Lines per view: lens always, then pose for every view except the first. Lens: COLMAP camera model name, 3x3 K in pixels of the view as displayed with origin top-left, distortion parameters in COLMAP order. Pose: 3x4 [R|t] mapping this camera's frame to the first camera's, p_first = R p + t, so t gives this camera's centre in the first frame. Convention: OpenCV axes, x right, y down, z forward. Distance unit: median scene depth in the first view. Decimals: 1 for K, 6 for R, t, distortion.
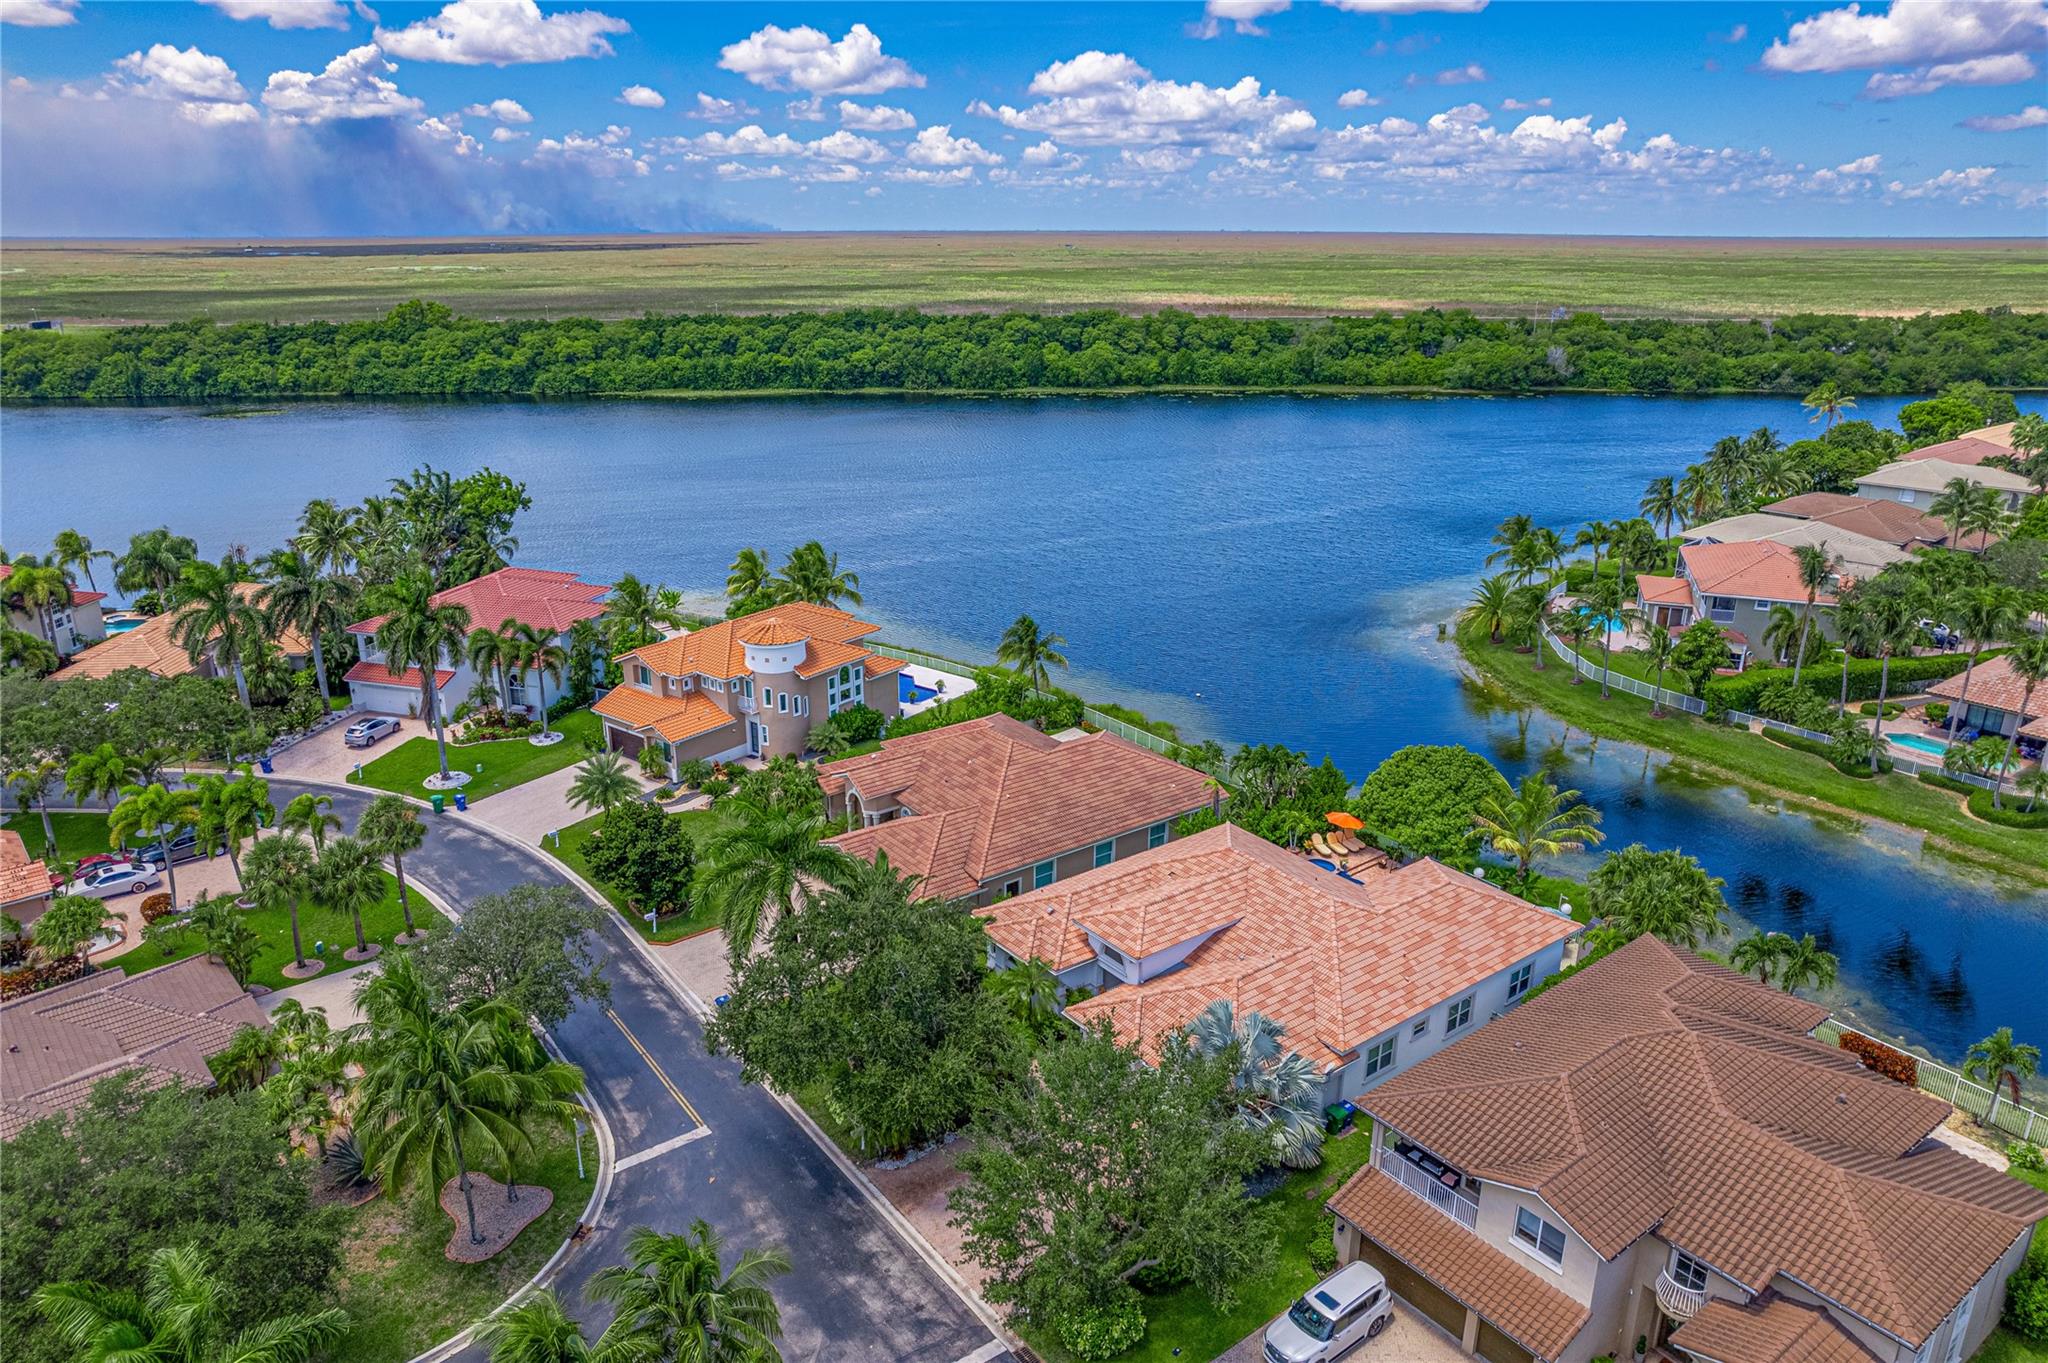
lens RADIAL K [[1361.4, 0, 1020.1], [0, 1361.4, 666.3], [0, 0, 1]] dist [-0.080987, 0.088571]
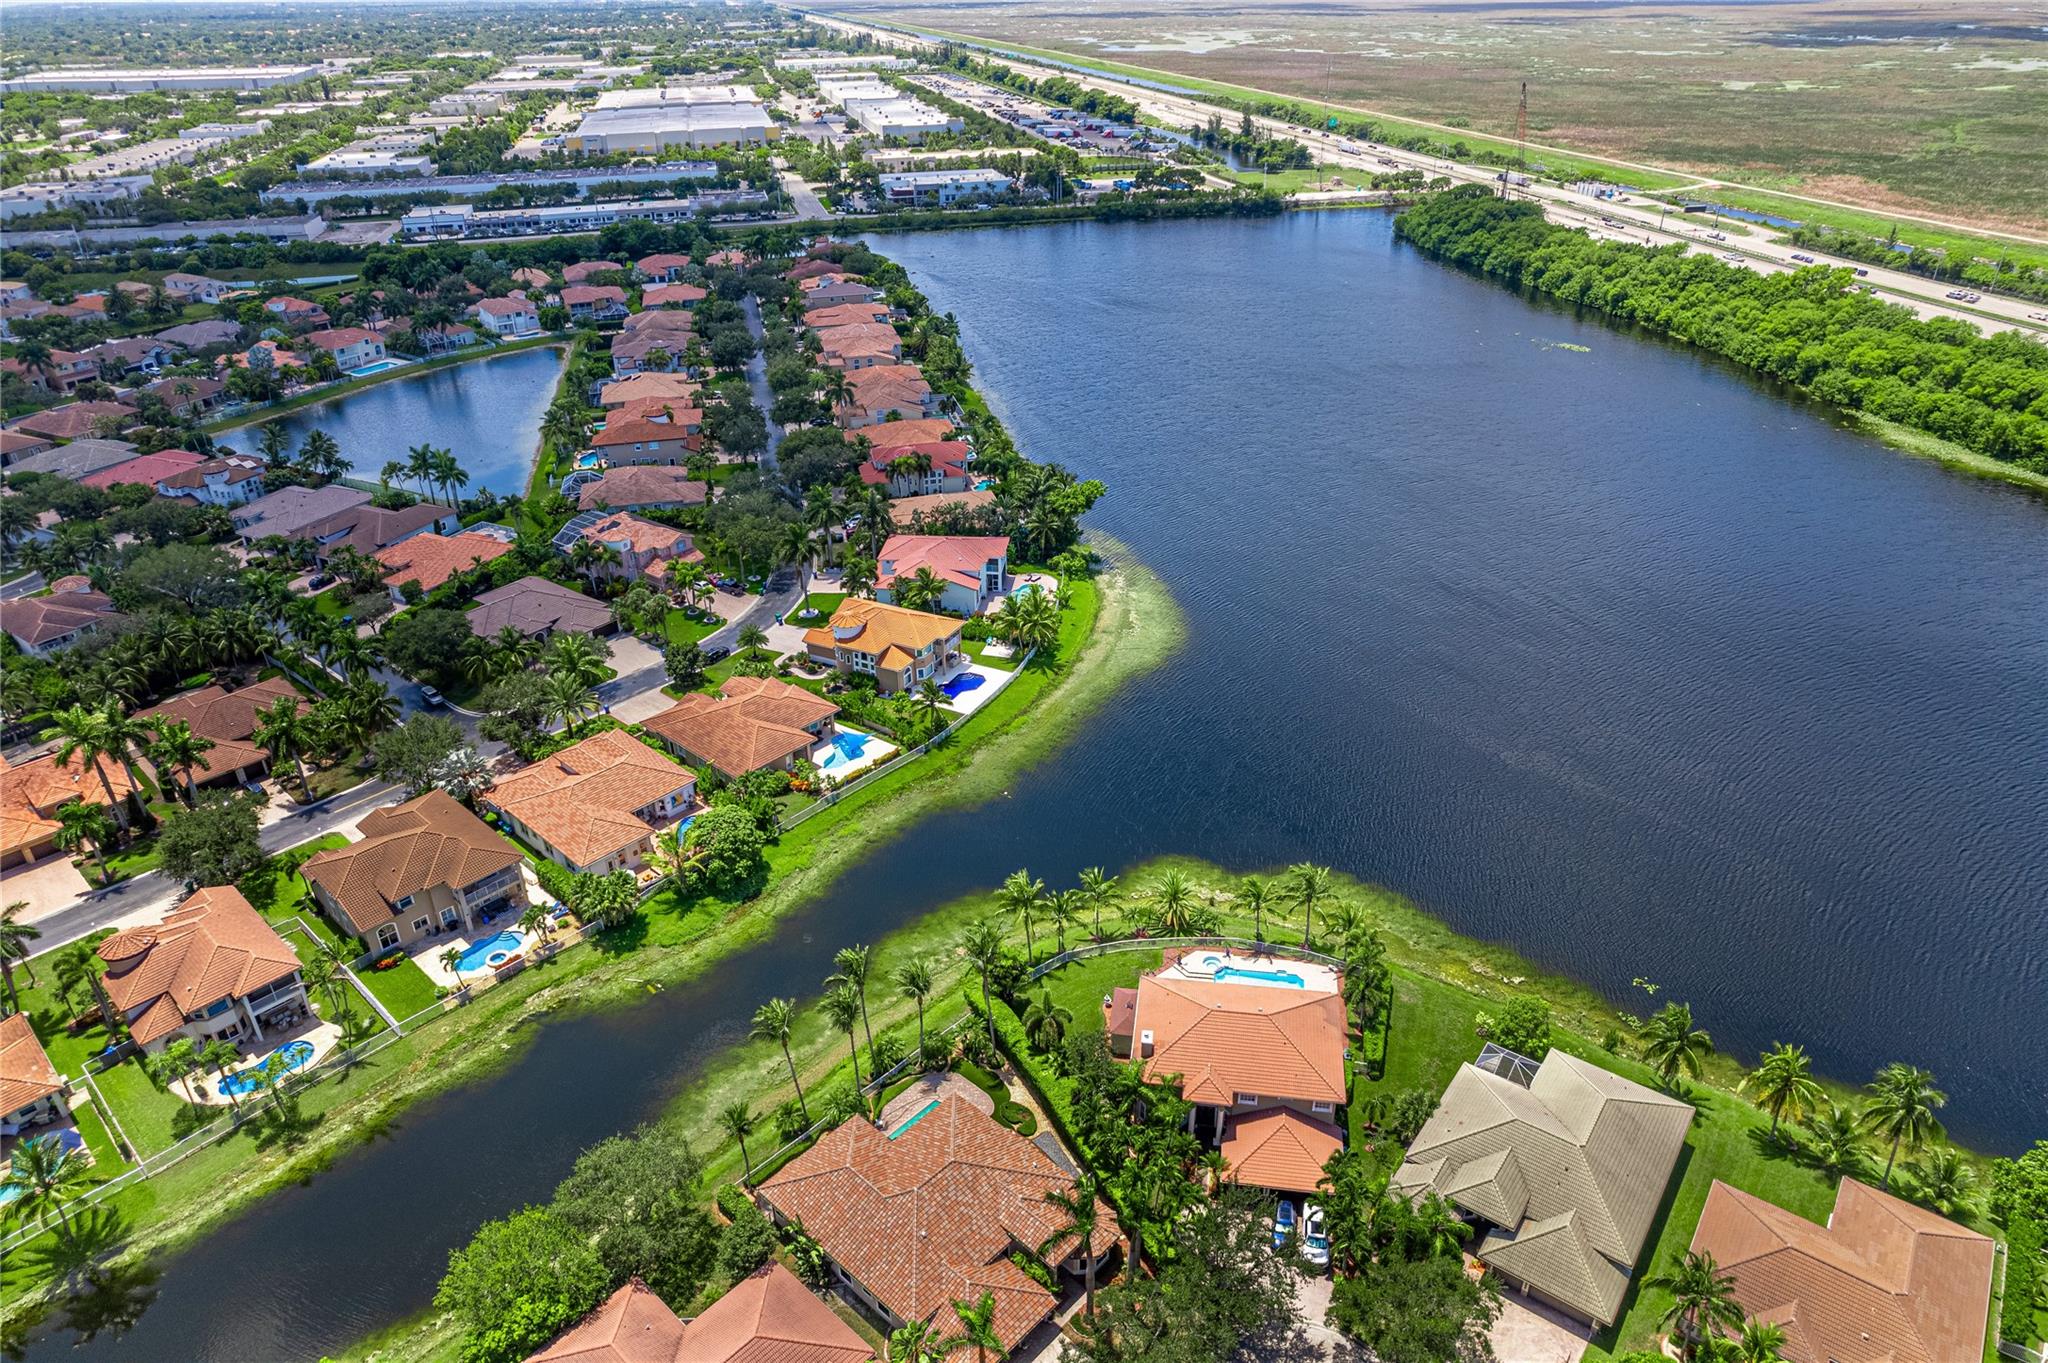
lens RADIAL K [[1315.2, 0, 1024.0], [0, 1315.2, 681.5], [0, 0, 1]] dist [-0.087657, 0.077760]
pose [[0.191690, 0.472055, -0.860476, 0.453253], [-0.293905, 0.864110, 0.408575, -0.233550], [0.936416, 0.174579, 0.304381, 0.195092]]
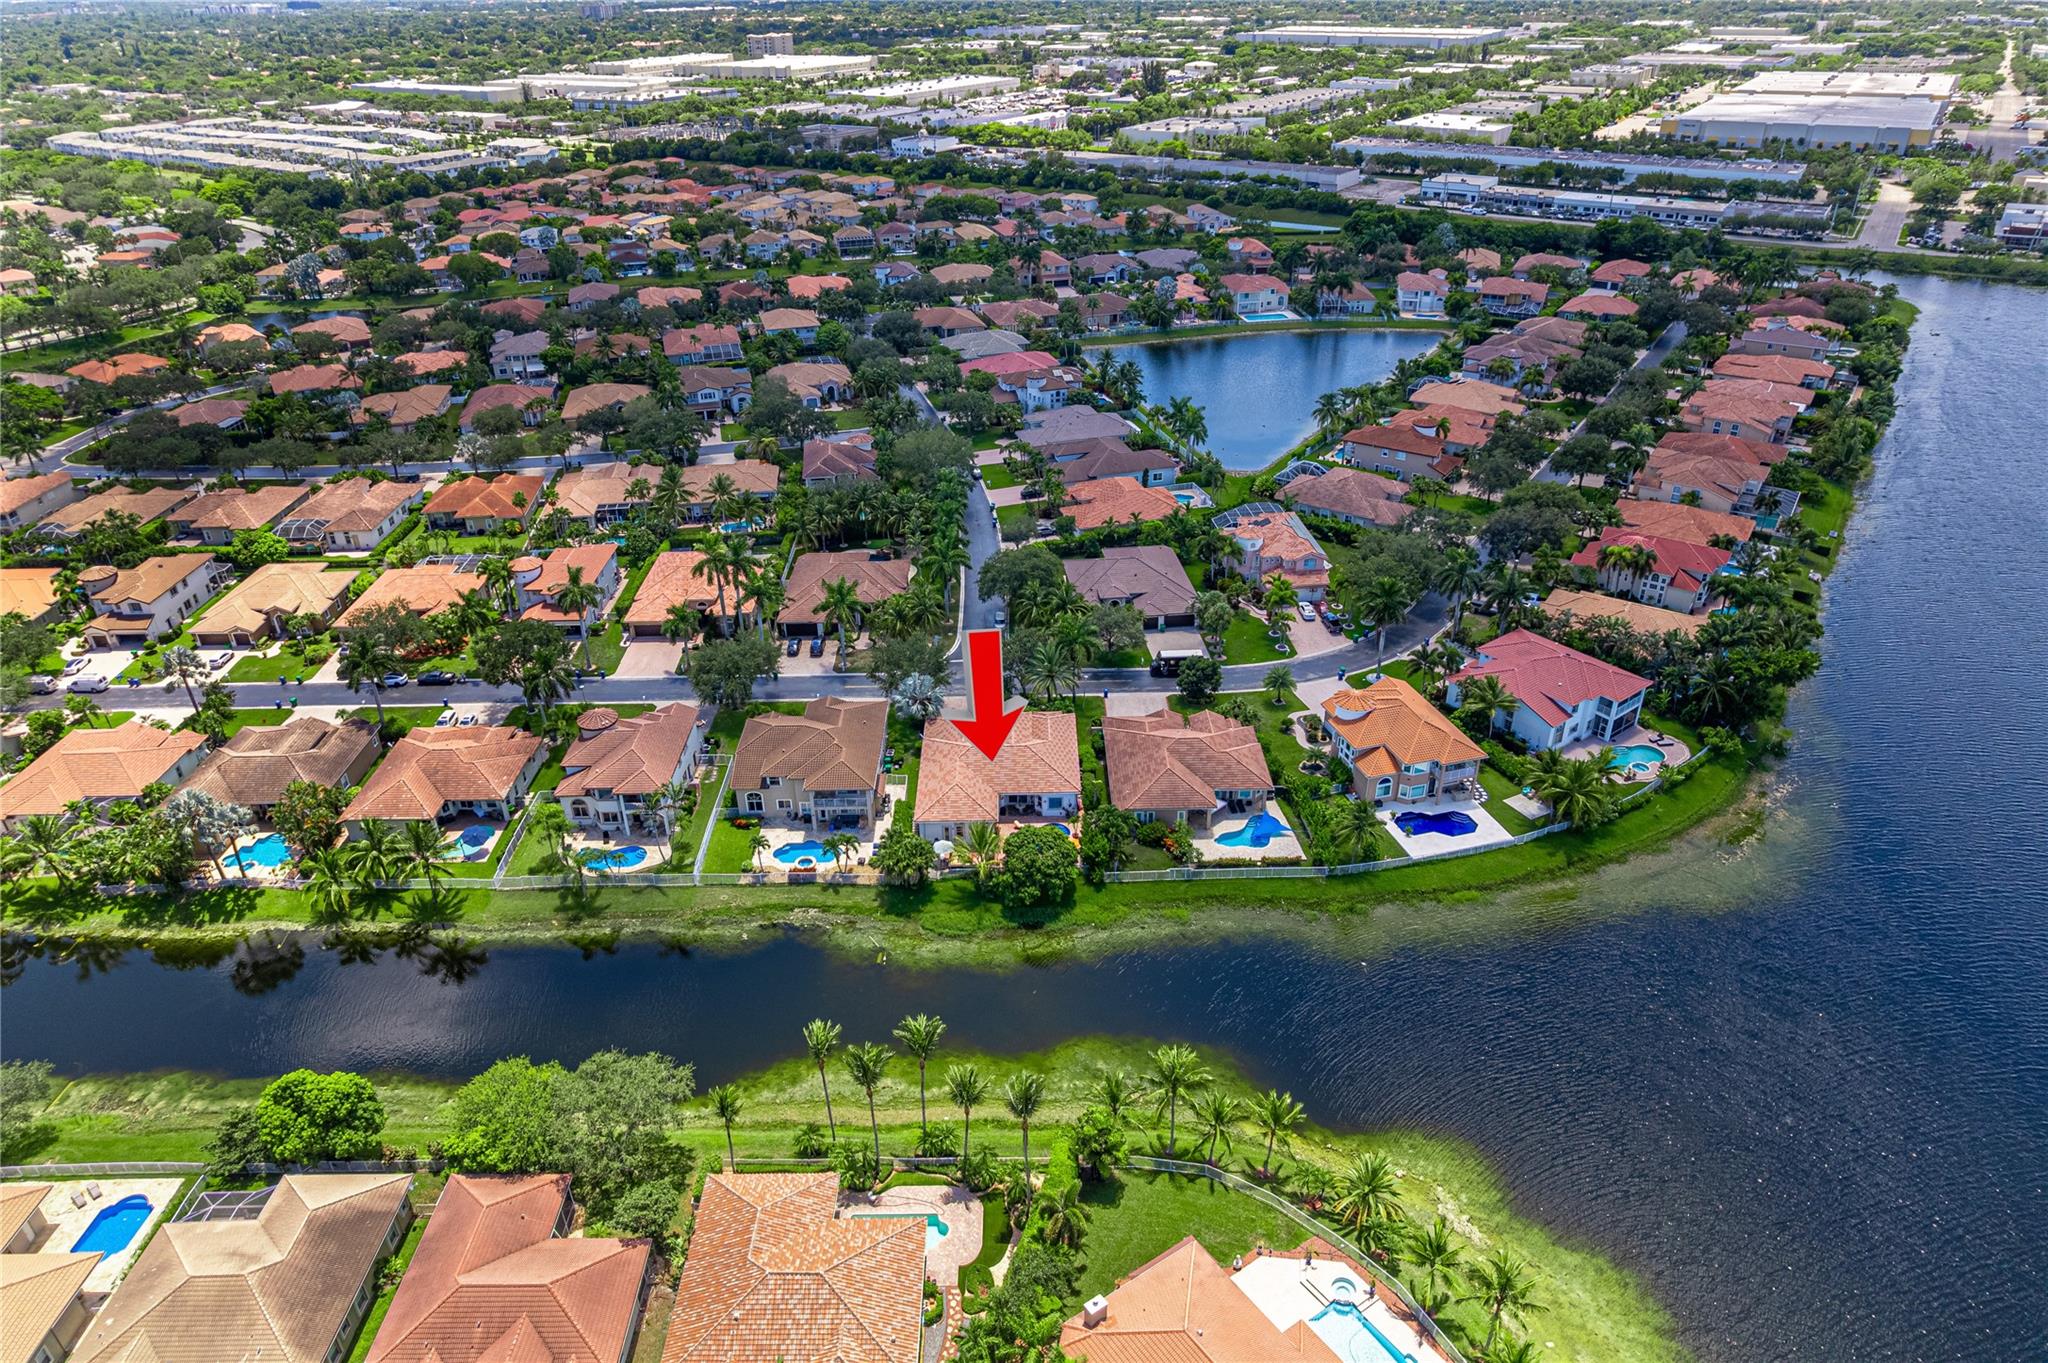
lens RADIAL K [[1320.7, 0, 1032.2], [0, 1320.7, 620.5], [0, 0, 1]] dist [-0.085333, 0.084592]
pose [[-0.588886, 0.377977, -0.714386, 0.359789], [-0.232490, 0.767323, 0.597632, -0.296273], [0.774056, 0.518025, -0.363990, 0.359551]]
